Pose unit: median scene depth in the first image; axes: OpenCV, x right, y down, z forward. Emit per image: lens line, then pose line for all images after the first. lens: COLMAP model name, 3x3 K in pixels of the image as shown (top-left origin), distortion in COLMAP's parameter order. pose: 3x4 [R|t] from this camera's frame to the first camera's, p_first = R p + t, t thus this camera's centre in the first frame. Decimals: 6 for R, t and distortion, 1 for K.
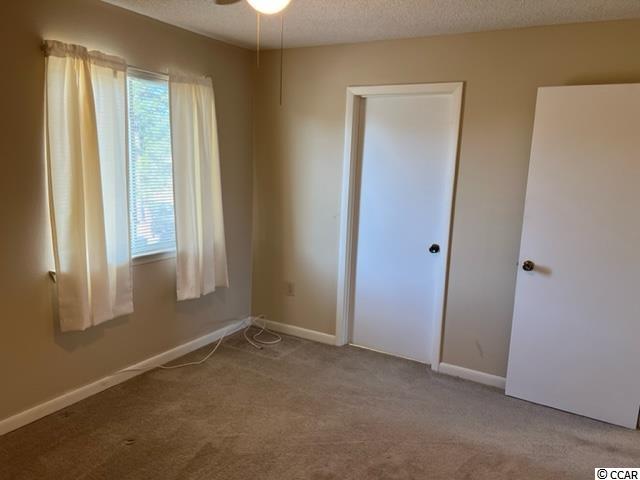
lens RADIAL K [[478.7, 0, 322.9], [0, 478.7, 240.2], [0, 0, 1]] dist [0.014010, -0.000496]
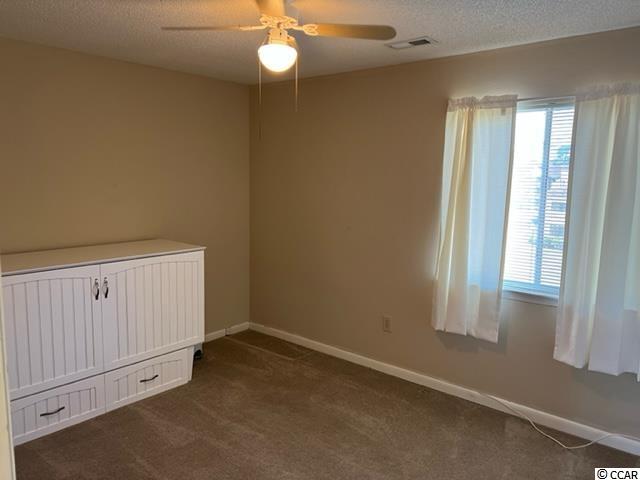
lens RADIAL K [[483.5, 0, 321.9], [0, 483.5, 229.9], [0, 0, 1]] dist [0.004940, 0.002429]
pose [[-0.194432, 0.071081, -0.978337, 0.633904], [-0.183138, 0.977203, 0.107395, -0.119236], [0.963668, 0.200052, -0.176982, 0.767256]]
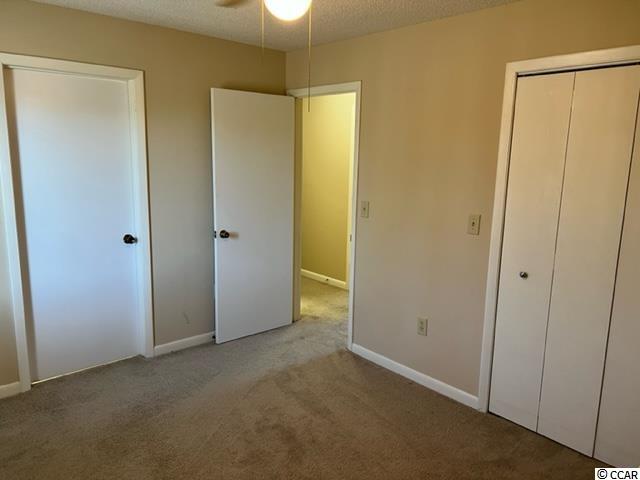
lens RADIAL K [[478.7, 0, 322.9], [0, 478.7, 240.2], [0, 0, 1]] dist [0.014010, -0.000496]
pose [[0.305626, -0.204375, 0.929959, -0.611943], [0.147881, 0.975029, 0.165680, -0.093035], [-0.940598, 0.086888, 0.328218, 0.338739]]
